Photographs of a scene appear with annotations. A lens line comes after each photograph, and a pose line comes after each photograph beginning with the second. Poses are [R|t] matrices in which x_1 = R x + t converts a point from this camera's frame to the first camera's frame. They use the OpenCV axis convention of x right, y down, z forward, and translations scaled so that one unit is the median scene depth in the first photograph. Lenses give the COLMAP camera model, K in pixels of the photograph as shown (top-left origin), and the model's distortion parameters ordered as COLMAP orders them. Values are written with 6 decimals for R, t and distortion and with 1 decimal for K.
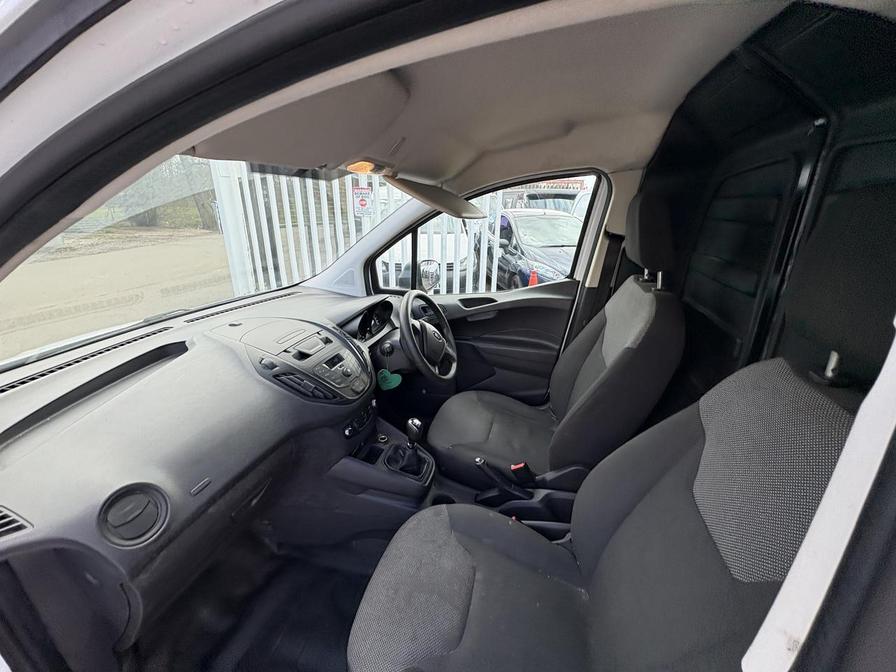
lens RADIAL K [[358.6, 0, 446.2], [0, 358.6, 337.1], [0, 0, 1]] dist [-0.000140, 0.000582]
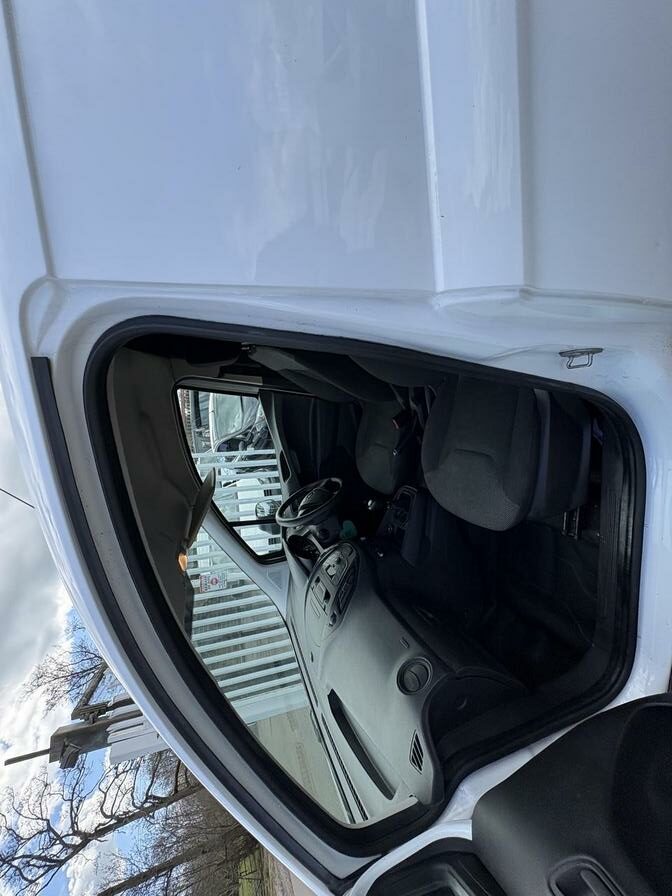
lens RADIAL K [[358.6, 0, 336.5], [0, 358.6, 446.6], [0, 0, 1]] dist [-0.000140, 0.000582]
pose [[-0.111852, -0.986333, 0.120983, -0.016651], [0.993464, -0.113783, -0.009146, 0.109599], [0.022787, 0.119169, 0.992612, -0.250000]]
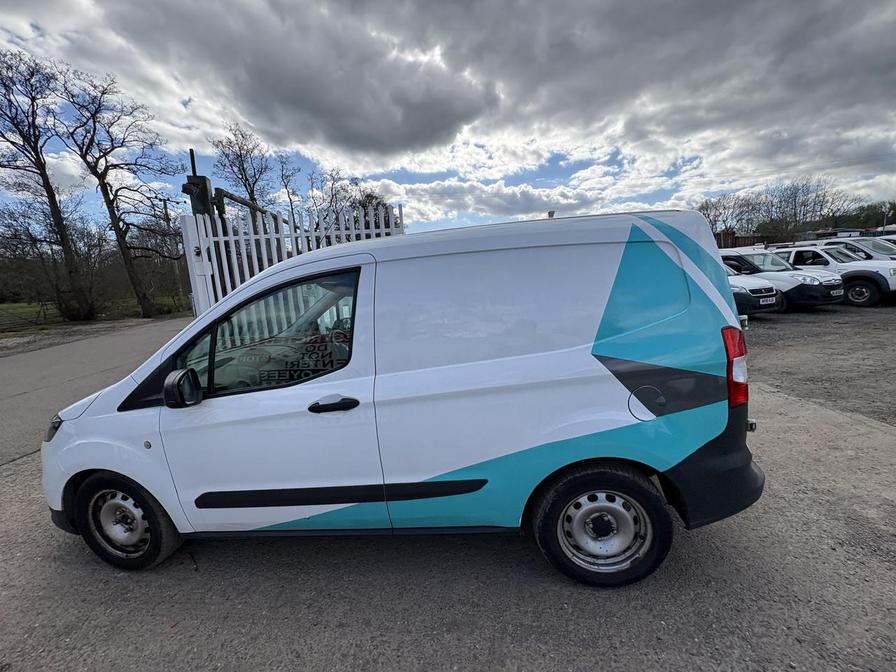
lens RADIAL K [[360.9, 0, 450.0], [0, 360.9, 332.6], [0, 0, 1]] dist [-0.000710, -0.000041]
pose [[0.985181, -0.093343, 0.143894, 0.237323], [0.119142, 0.975935, -0.182635, 0.320370], [-0.123383, 0.197072, 0.972594, -1.035604]]
